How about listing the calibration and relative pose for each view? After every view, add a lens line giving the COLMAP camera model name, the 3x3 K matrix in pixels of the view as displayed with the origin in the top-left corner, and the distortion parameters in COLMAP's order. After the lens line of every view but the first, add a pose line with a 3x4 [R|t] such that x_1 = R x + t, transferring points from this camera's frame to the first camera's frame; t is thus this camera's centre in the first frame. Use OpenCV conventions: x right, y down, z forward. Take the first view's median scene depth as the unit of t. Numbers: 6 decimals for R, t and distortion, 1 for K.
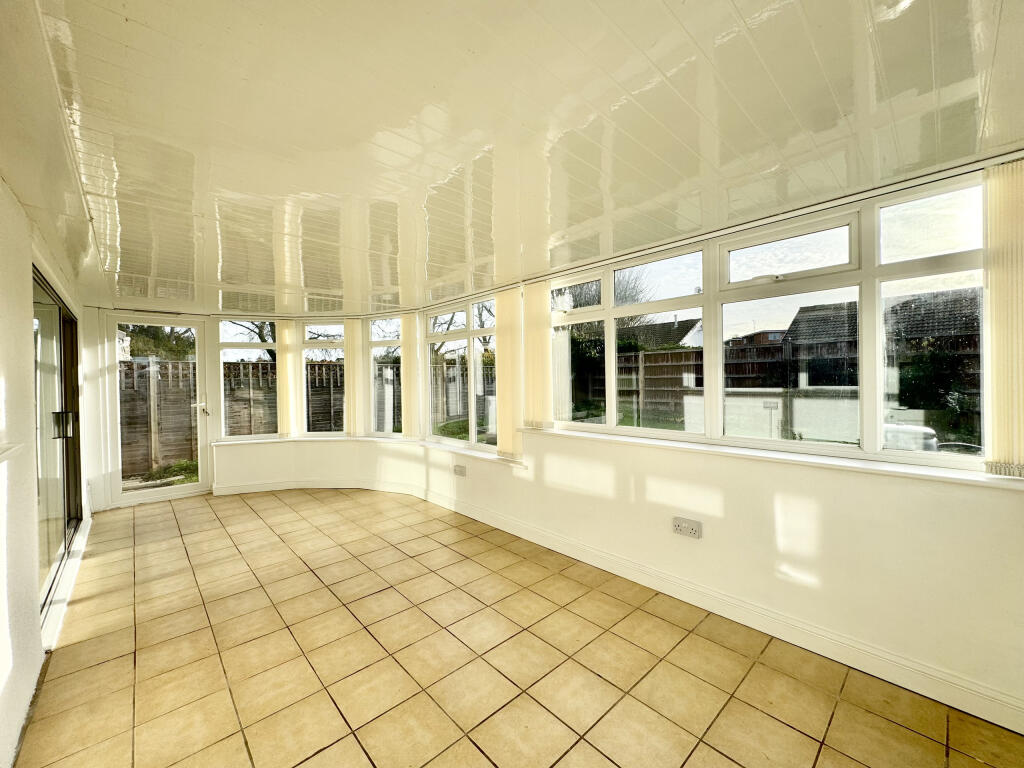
lens RADIAL K [[409.4, 0, 514.0], [0, 409.4, 402.3], [0, 0, 1]] dist [-0.000838, 0.000001]
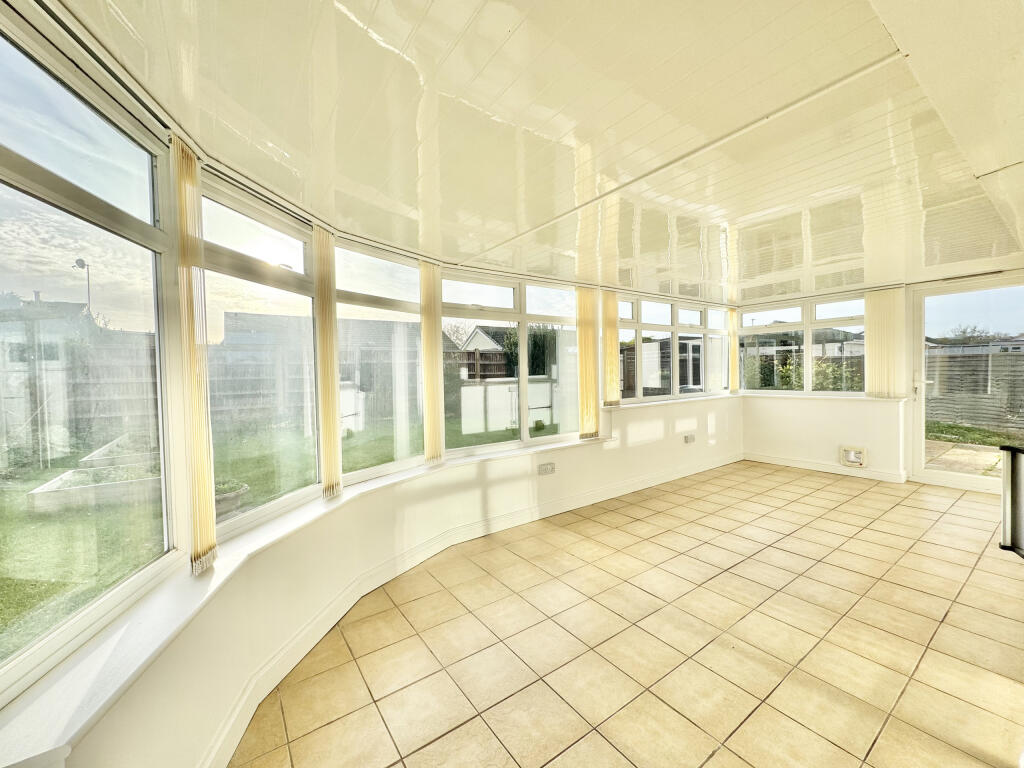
lens RADIAL K [[401.9, 0, 512.0], [0, 401.9, 384.0], [0, 0, 1]] dist [-0.002655, 0.000002]
pose [[0.138065, -0.016321, 0.990289, -1.344671], [0.076520, 0.997051, 0.005764, -0.044962], [-0.987463, 0.074981, 0.138907, 1.226308]]
